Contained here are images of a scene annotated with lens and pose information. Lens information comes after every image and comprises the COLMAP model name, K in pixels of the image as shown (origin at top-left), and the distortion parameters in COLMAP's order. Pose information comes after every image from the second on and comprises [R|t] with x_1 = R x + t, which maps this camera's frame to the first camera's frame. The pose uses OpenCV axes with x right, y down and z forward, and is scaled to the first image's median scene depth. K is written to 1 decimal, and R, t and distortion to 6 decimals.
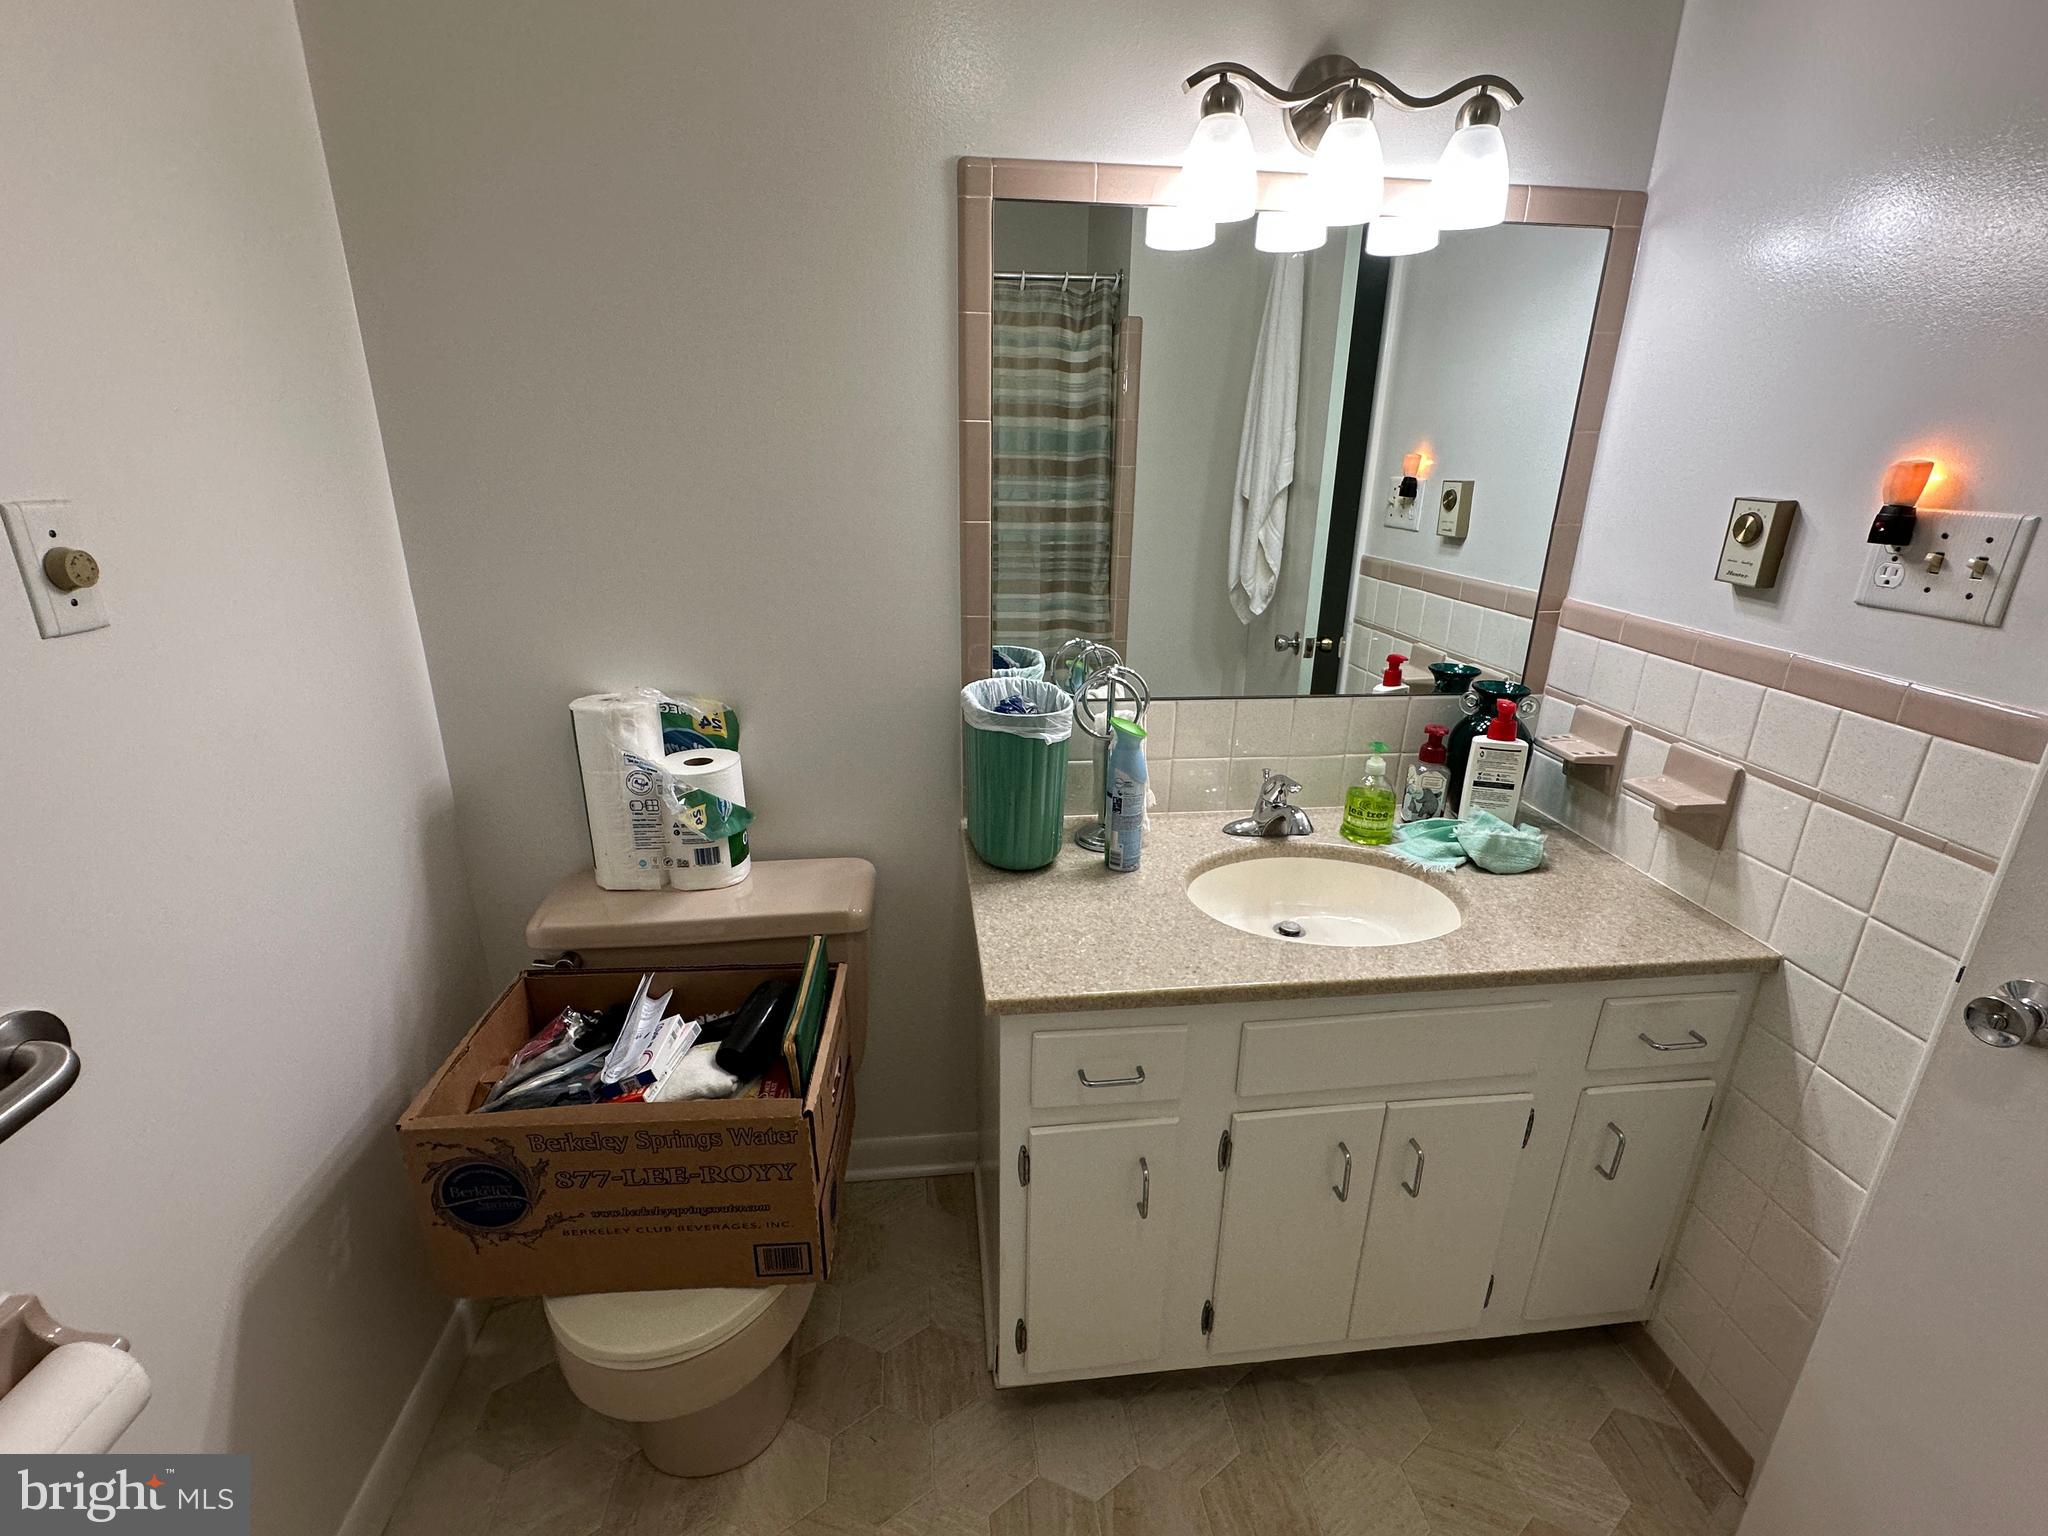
lens RADIAL K [[927.7, 0, 1024.0], [0, 927.7, 768.0], [0, 0, 1]] dist [-0.001350, -0.000218]
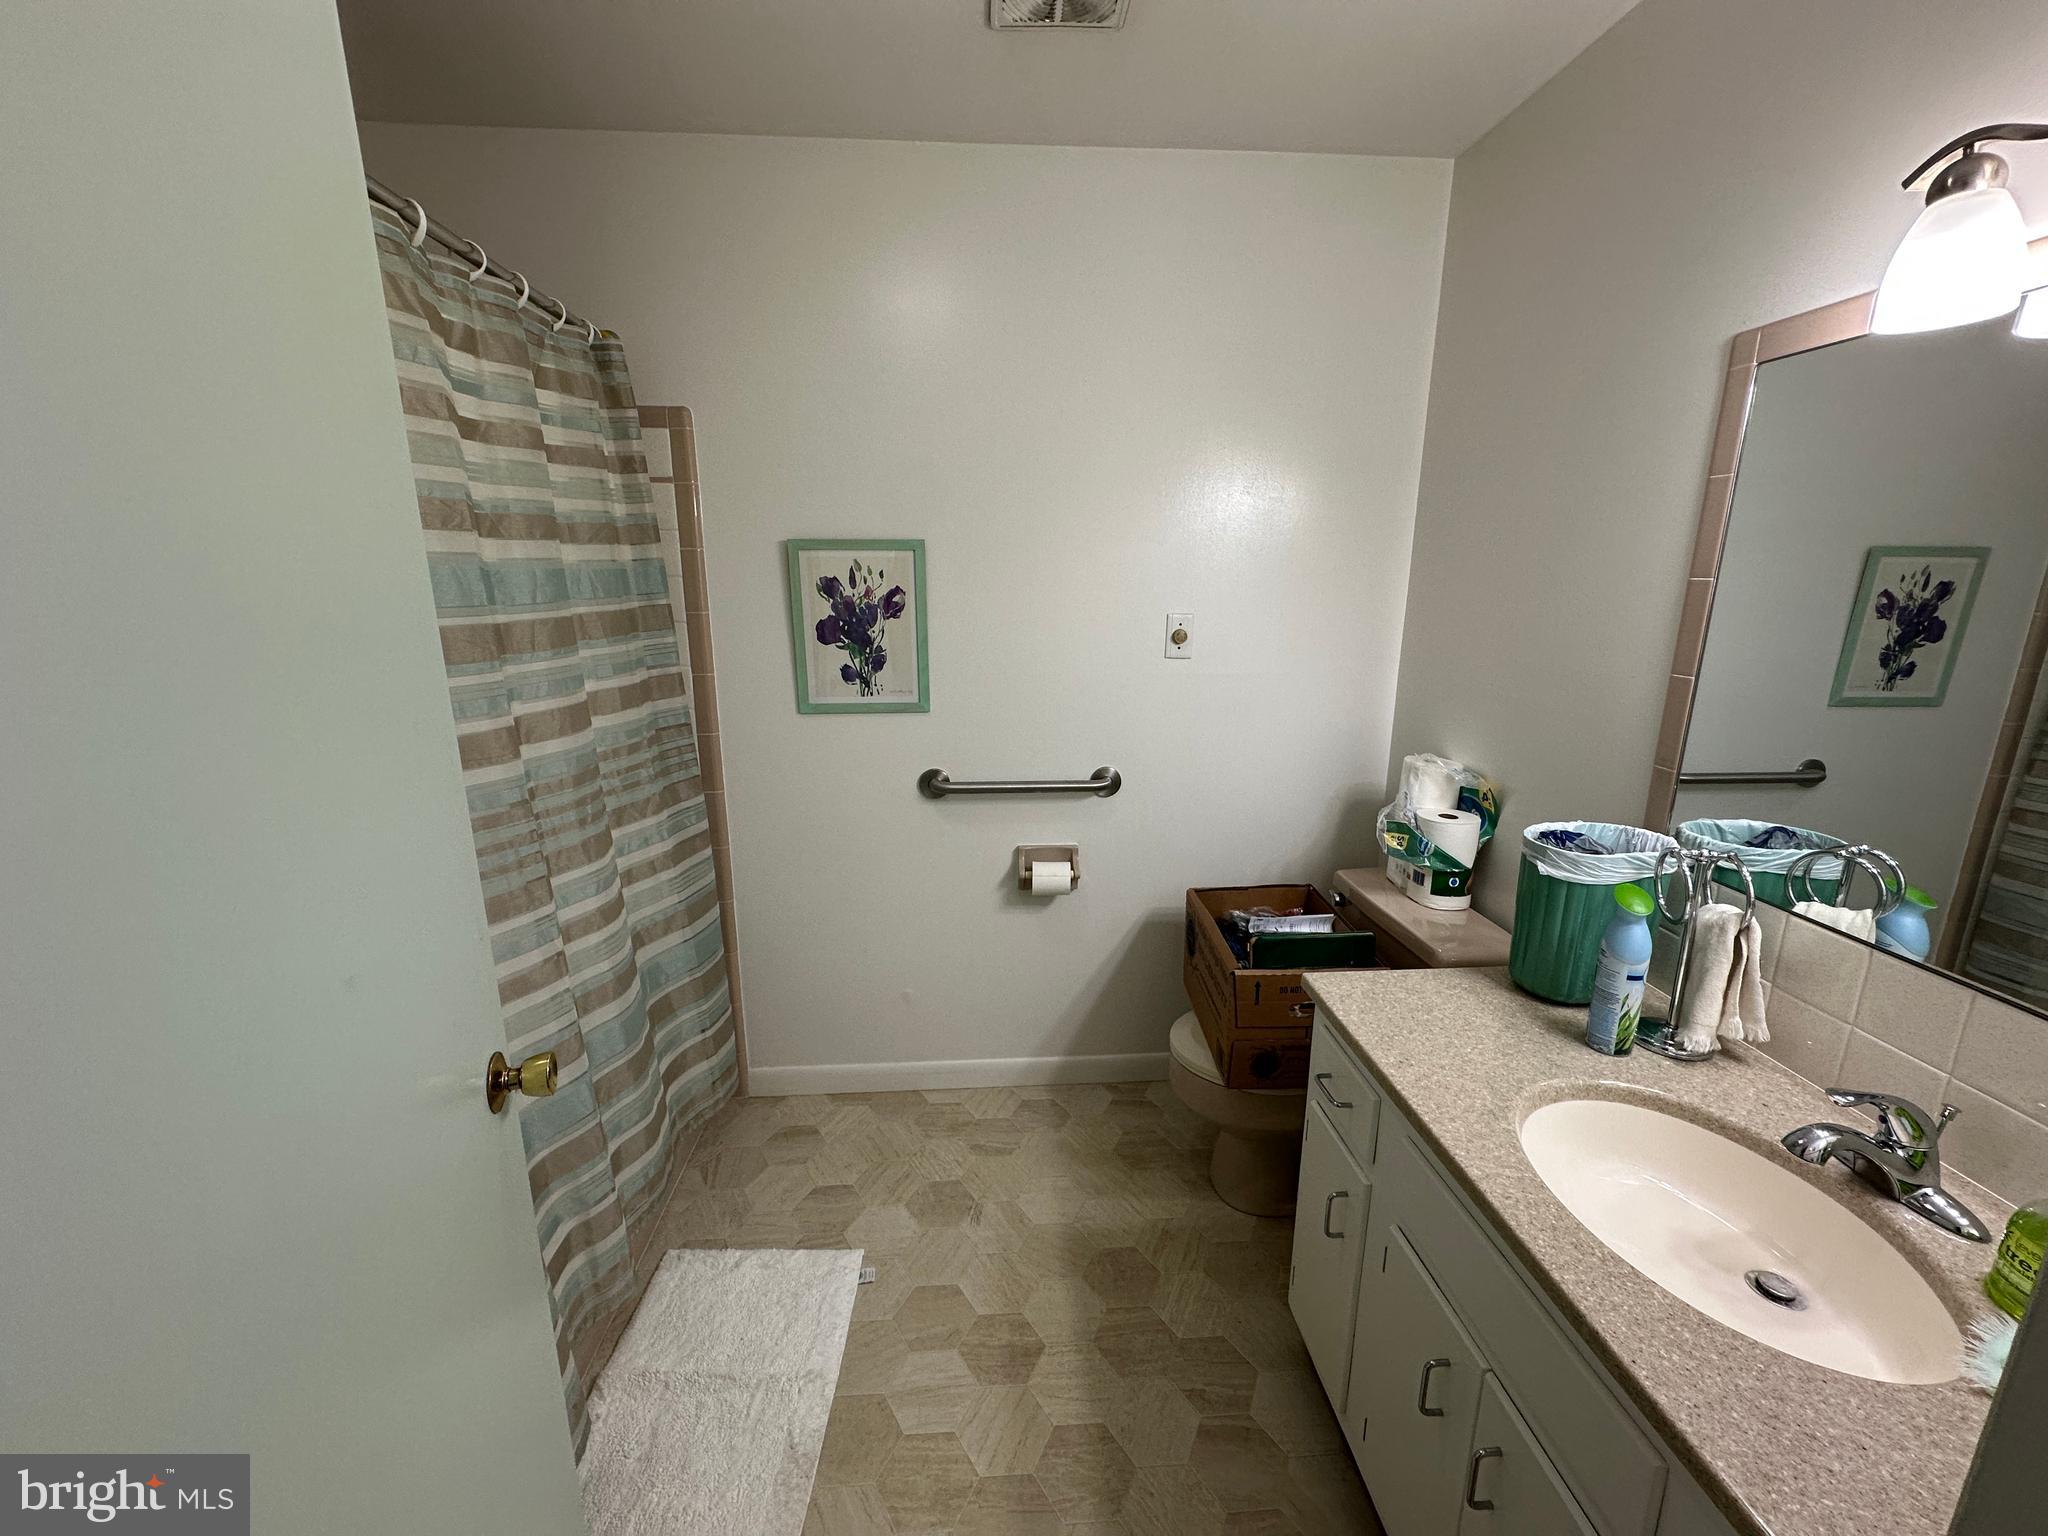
lens RADIAL K [[816.3, 0, 1024.0], [0, 816.3, 768.0], [0, 0, 1]] dist [-0.000714, -0.007846]
pose [[-0.063901, 0.212055, -0.975166, 0.952901], [-0.330781, 0.917424, 0.221174, -0.146252], [0.941542, 0.336699, 0.011520, 0.396901]]
